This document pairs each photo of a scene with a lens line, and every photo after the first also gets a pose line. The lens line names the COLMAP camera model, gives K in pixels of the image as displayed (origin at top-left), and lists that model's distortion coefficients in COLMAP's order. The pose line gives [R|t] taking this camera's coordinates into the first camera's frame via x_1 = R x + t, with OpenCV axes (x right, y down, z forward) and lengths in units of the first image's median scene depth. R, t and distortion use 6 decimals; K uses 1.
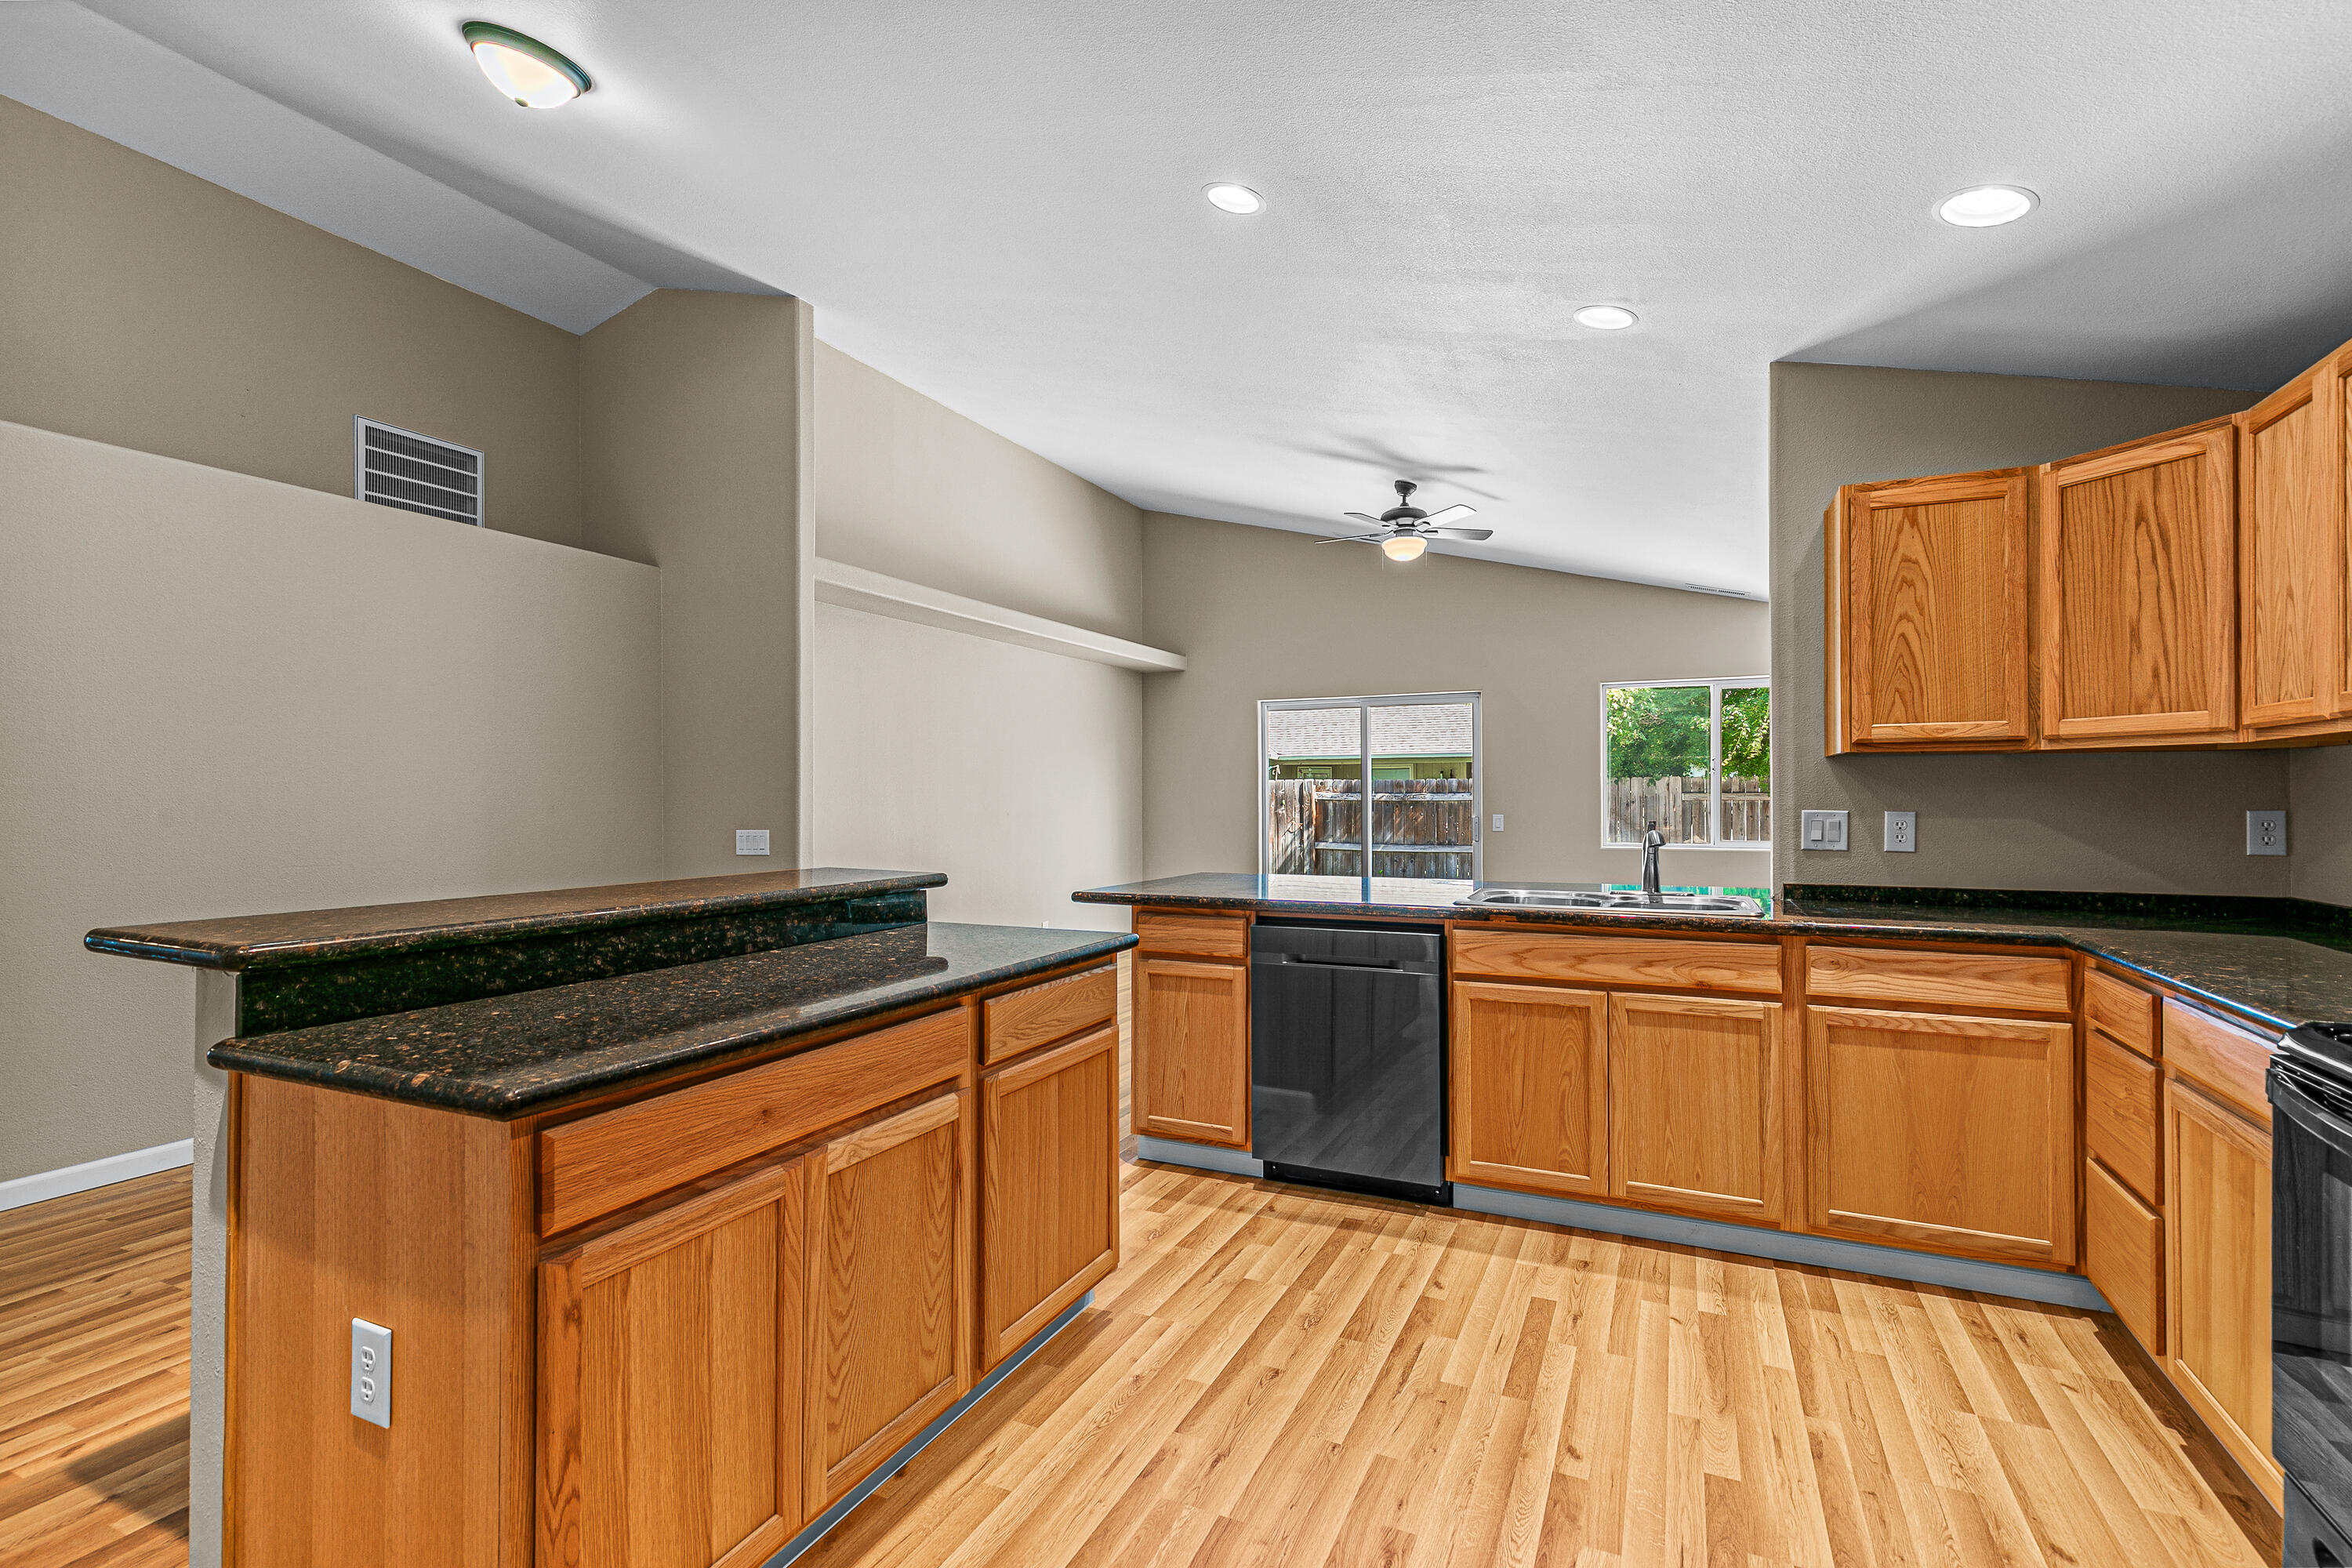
lens RADIAL K [[1070.5, 0, 1187.1], [0, 1070.5, 781.7], [0, 0, 1]] dist [0.013518, -0.001320]
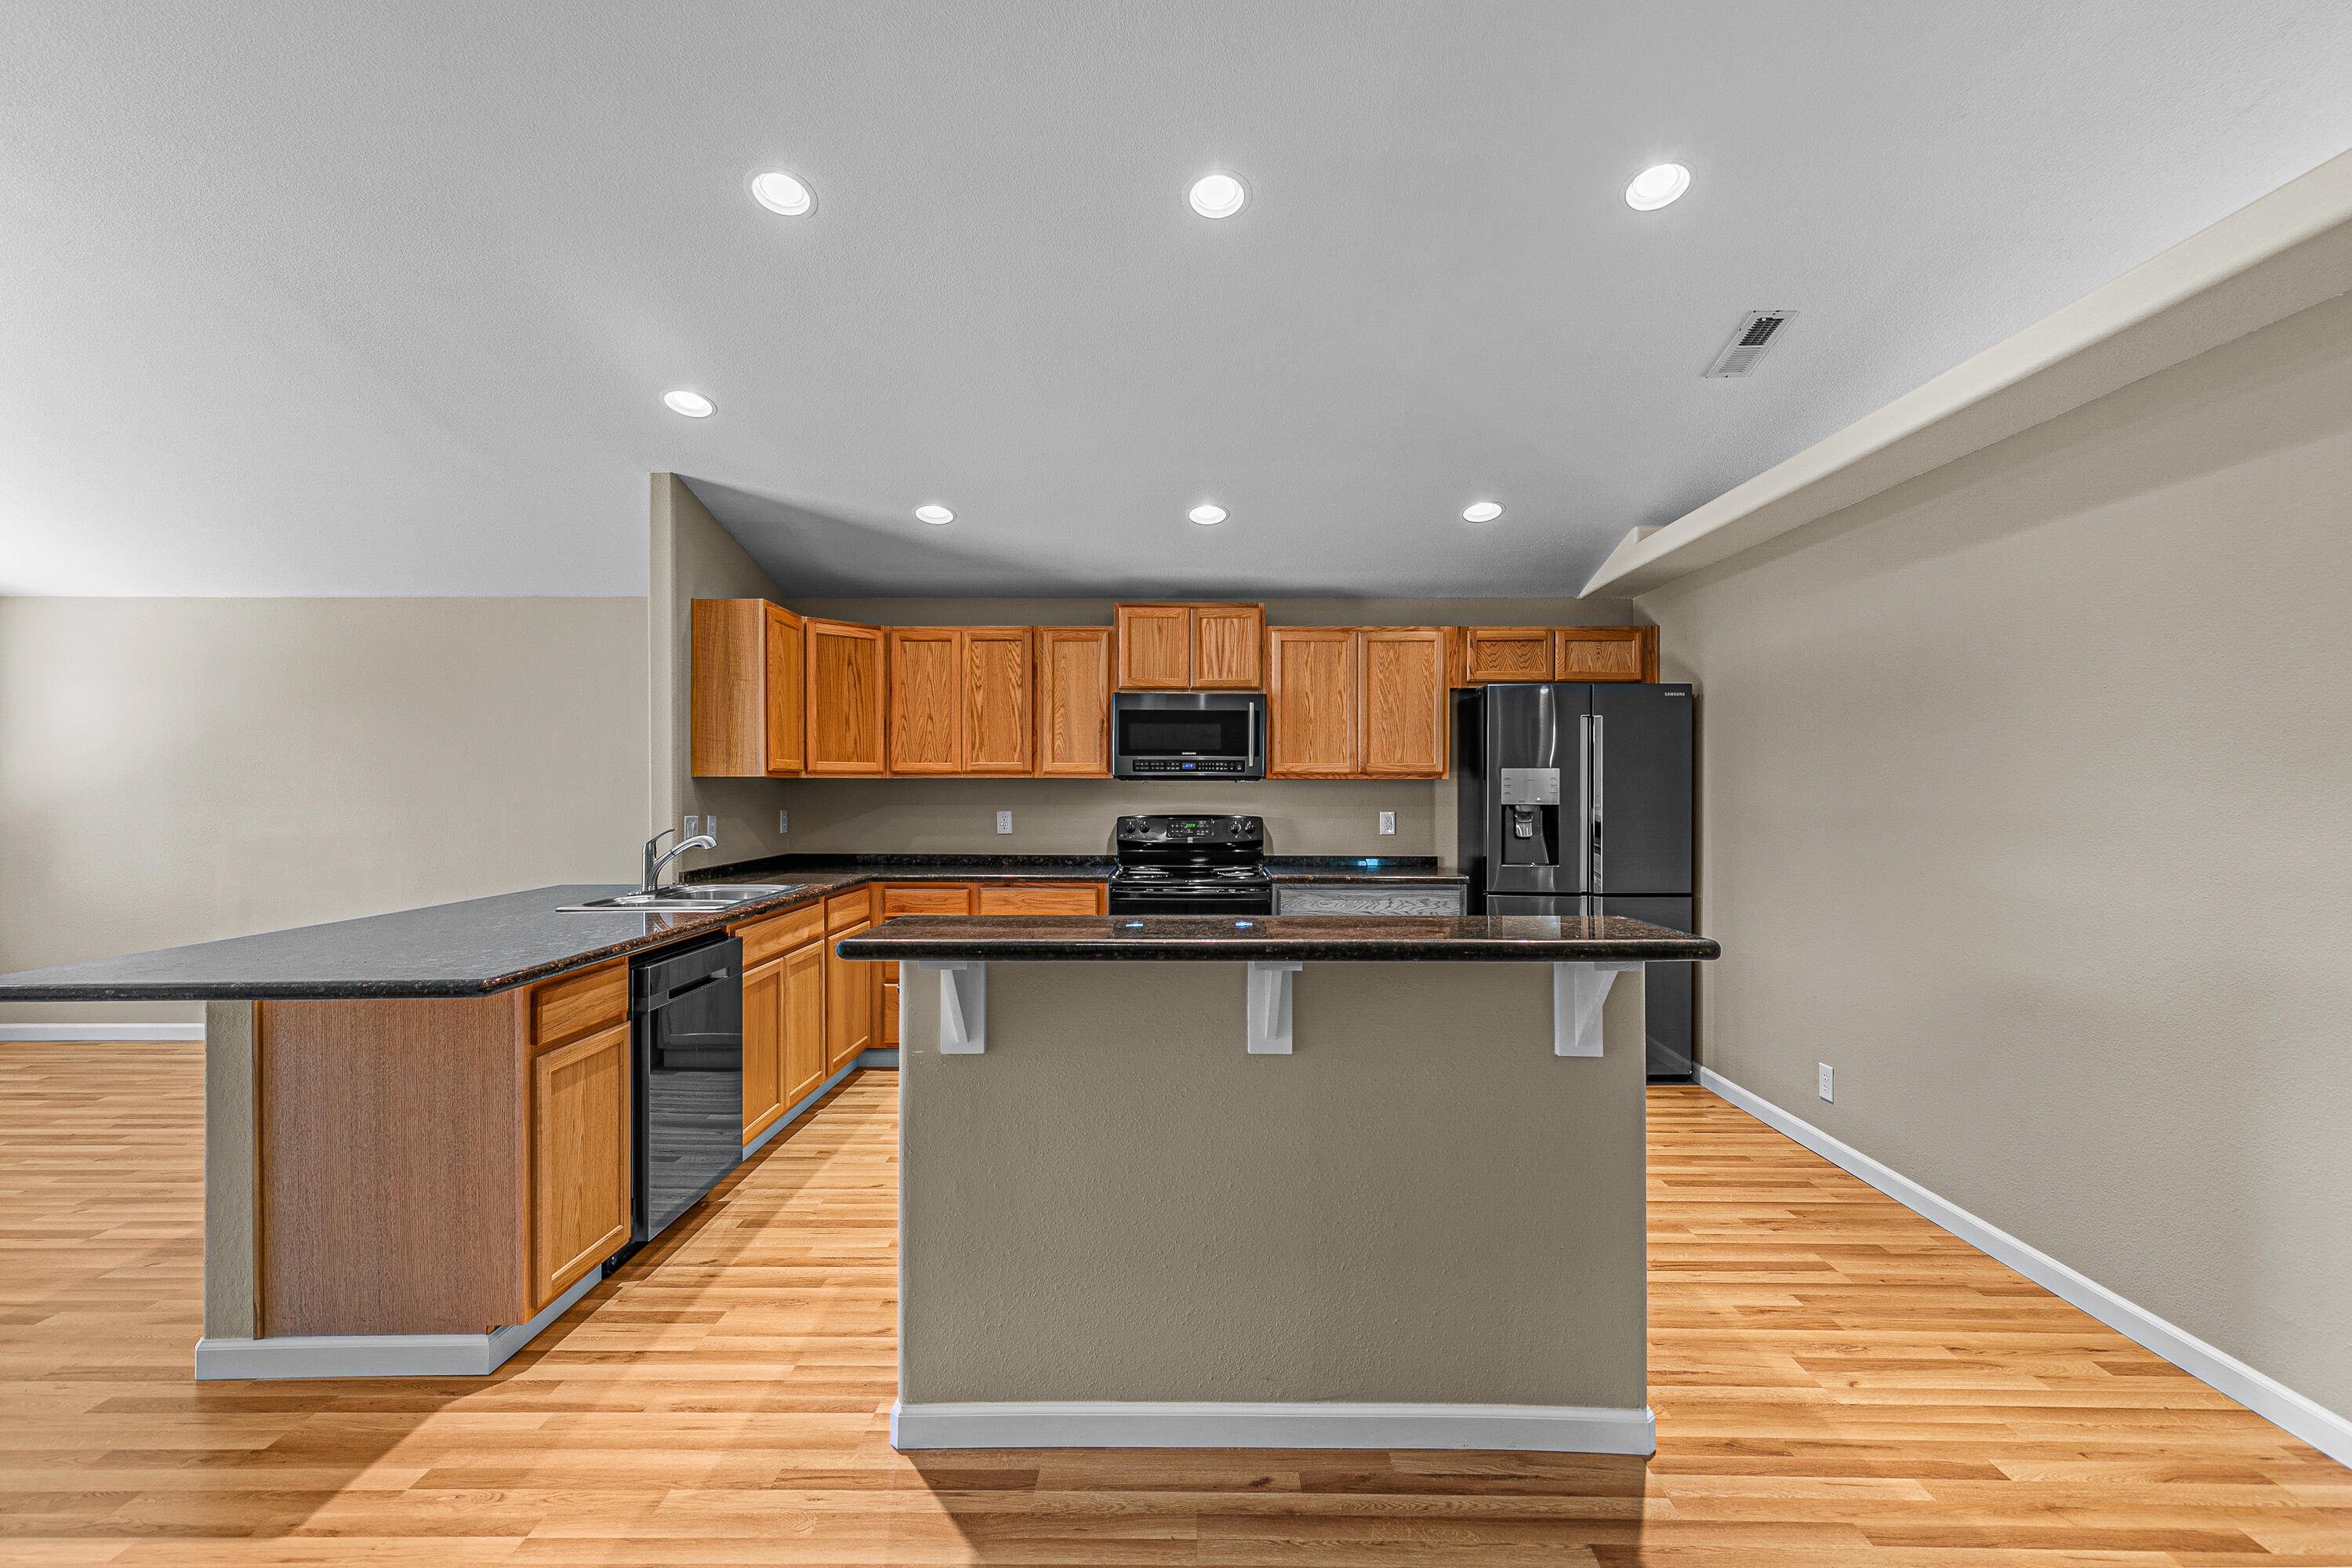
lens RADIAL K [[1070.5, 0, 1165.5], [0, 1070.5, 783.6], [0, 0, 1]] dist [0.013518, -0.001320]
pose [[-0.399956, 0.005228, 0.916519, -0.945243], [-0.010900, 0.999886, -0.010460, -0.007110], [-0.916469, -0.014174, -0.399854, 1.036429]]
